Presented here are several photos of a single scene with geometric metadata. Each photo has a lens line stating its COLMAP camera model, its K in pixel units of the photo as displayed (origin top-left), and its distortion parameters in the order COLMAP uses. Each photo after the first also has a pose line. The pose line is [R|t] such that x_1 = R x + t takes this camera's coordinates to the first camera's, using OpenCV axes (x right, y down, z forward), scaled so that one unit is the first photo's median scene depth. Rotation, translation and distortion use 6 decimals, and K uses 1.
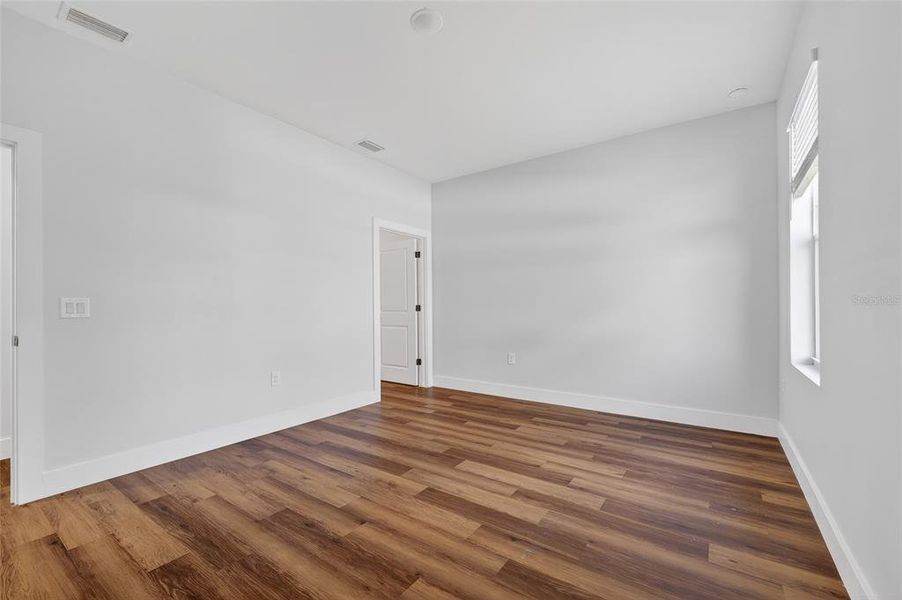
lens RADIAL K [[360.1, 0, 462.4], [0, 360.1, 303.3], [0, 0, 1]] dist [0.000267, 0.000046]
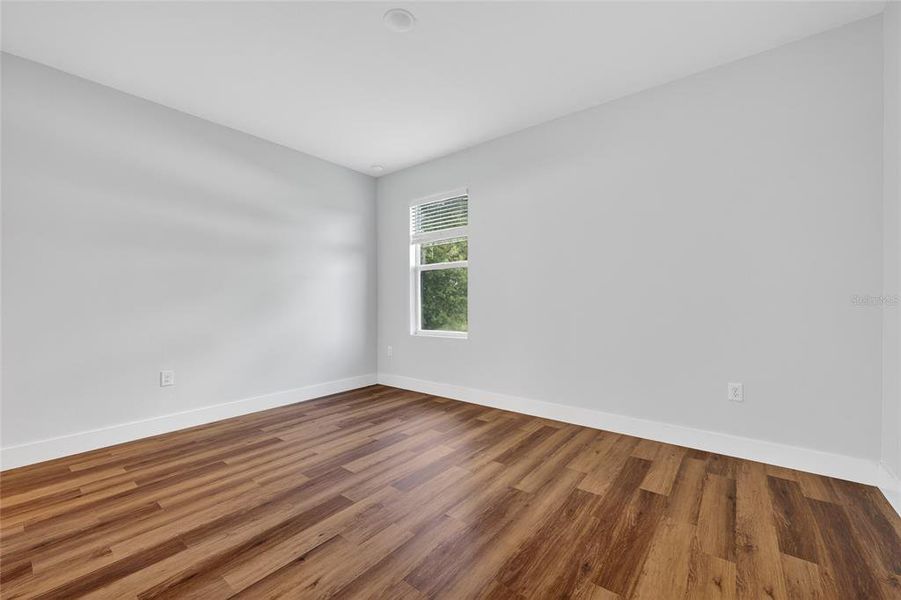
lens RADIAL K [[375.3, 0, 450.5], [0, 375.3, 300.0], [0, 0, 1]] dist [0.001108, -0.000040]
pose [[0.075402, 0.010138, 0.997102, -0.801349], [-0.000187, 0.999948, -0.010153, 0.013367], [-0.997153, 0.000579, 0.075400, 0.553368]]
